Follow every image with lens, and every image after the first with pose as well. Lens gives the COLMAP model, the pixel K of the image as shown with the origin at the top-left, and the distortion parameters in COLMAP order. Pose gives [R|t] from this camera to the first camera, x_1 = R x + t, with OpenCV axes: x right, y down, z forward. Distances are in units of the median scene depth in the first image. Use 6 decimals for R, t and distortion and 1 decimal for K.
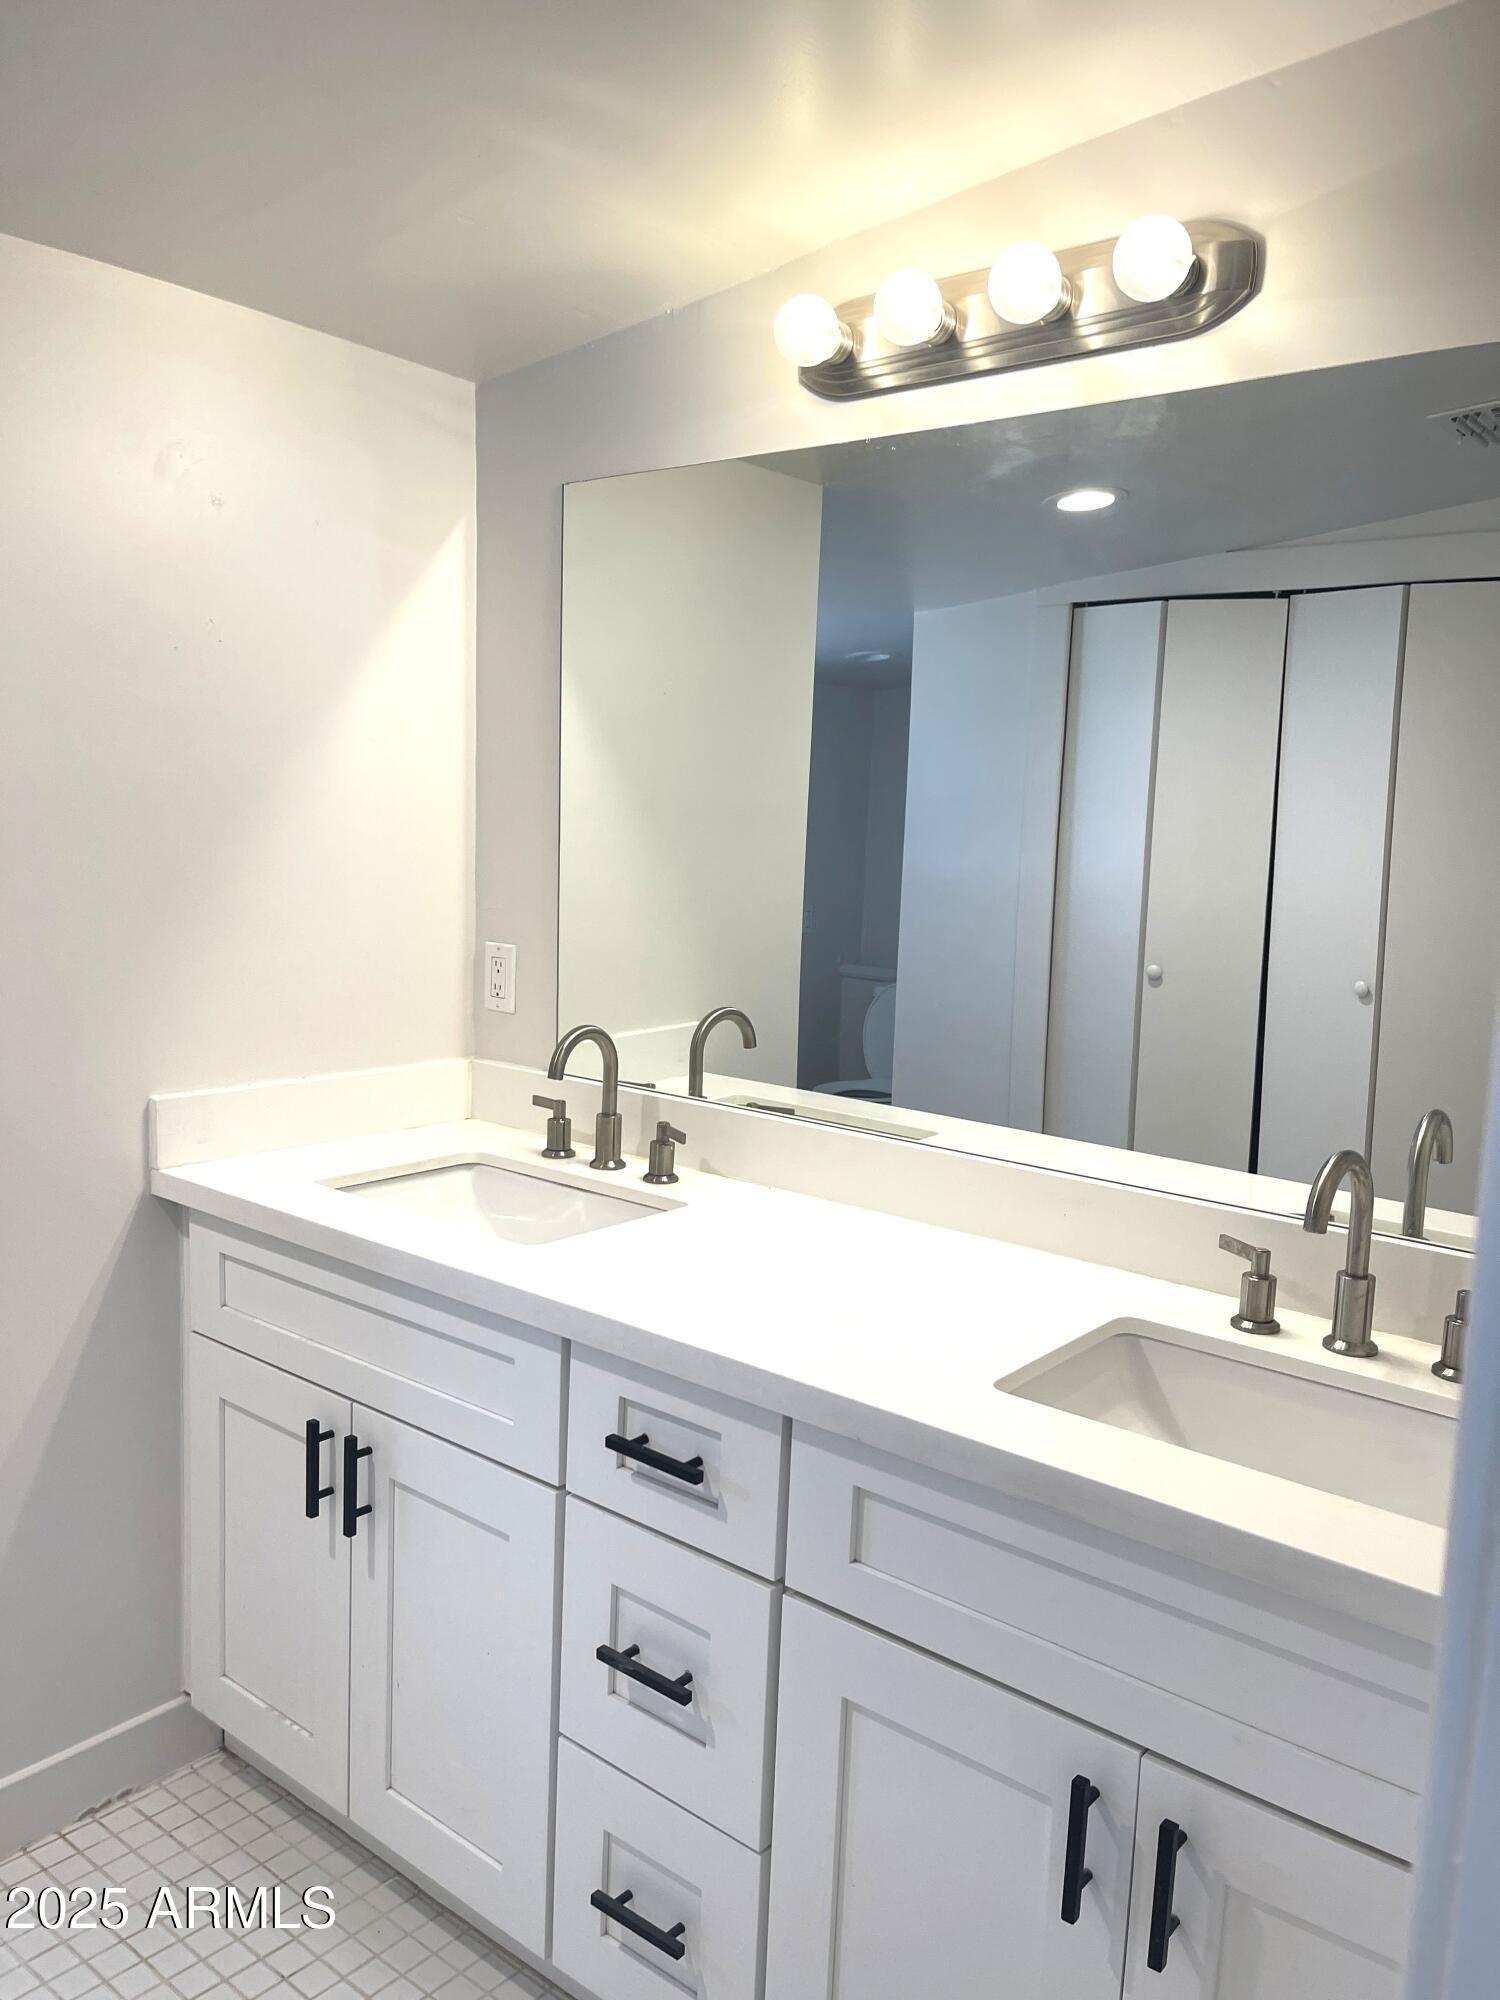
lens RADIAL K [[1522.0, 0, 754.2], [0, 1522.0, 1007.2], [0, 0, 1]] dist [0.043009, -0.077580]
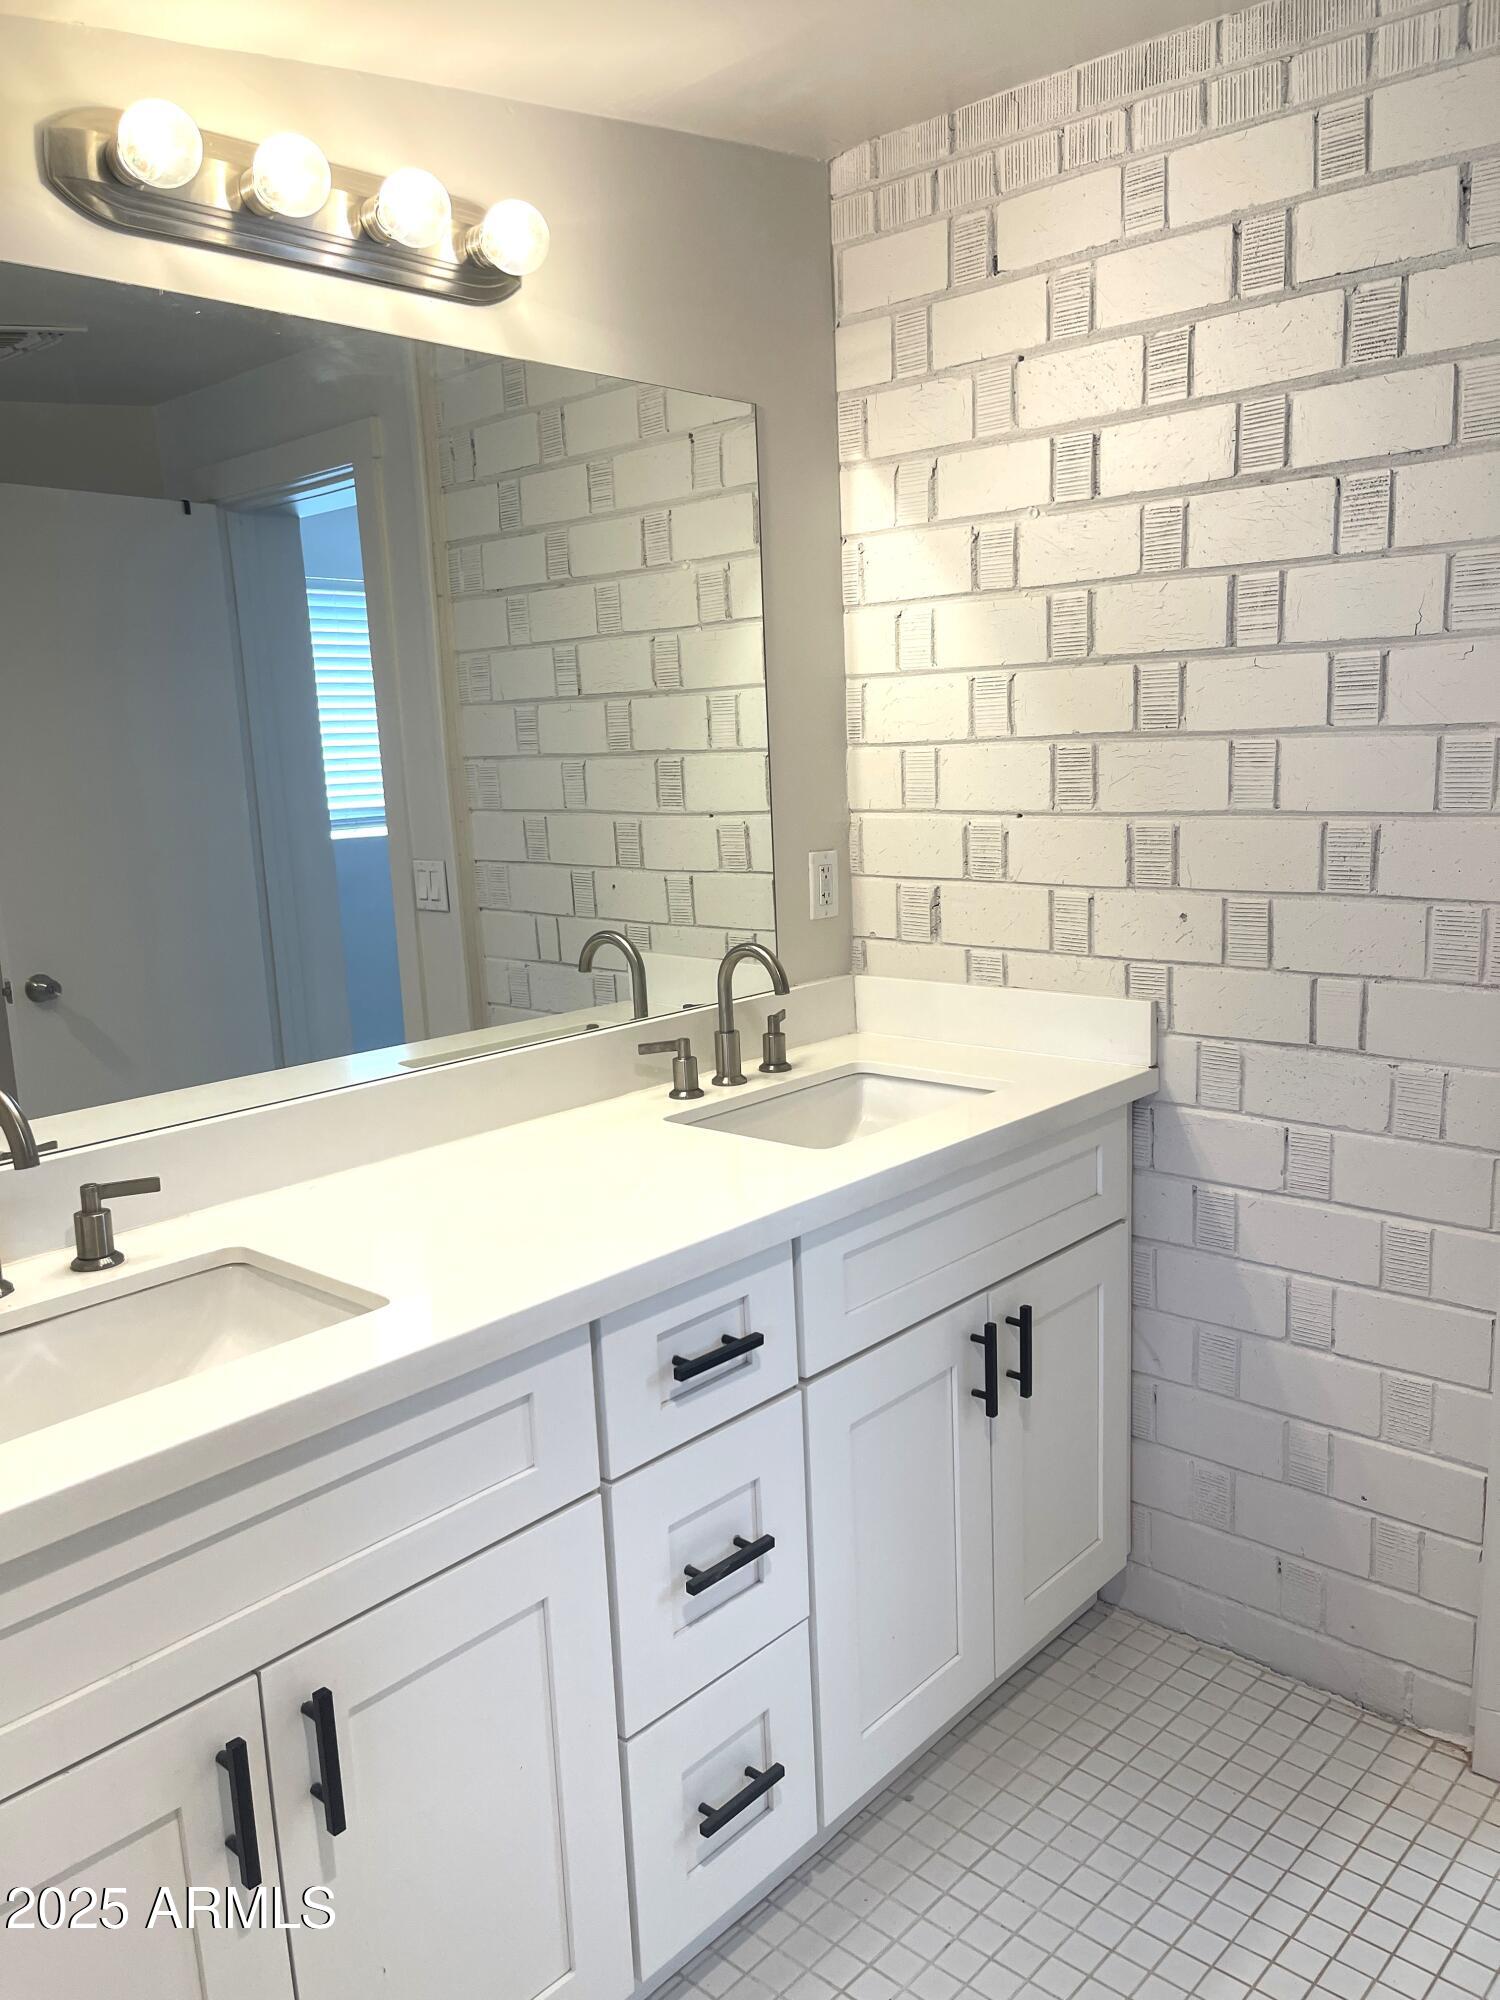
lens RADIAL K [[1522.0, 0, 756.2], [0, 1522.0, 996.5], [0, 0, 1]] dist [0.043009, -0.077580]
pose [[0.040758, -0.202600, 0.978413, -0.960841], [0.165524, 0.967065, 0.193355, -0.126123], [-0.985363, 0.154070, 0.072951, 0.809811]]
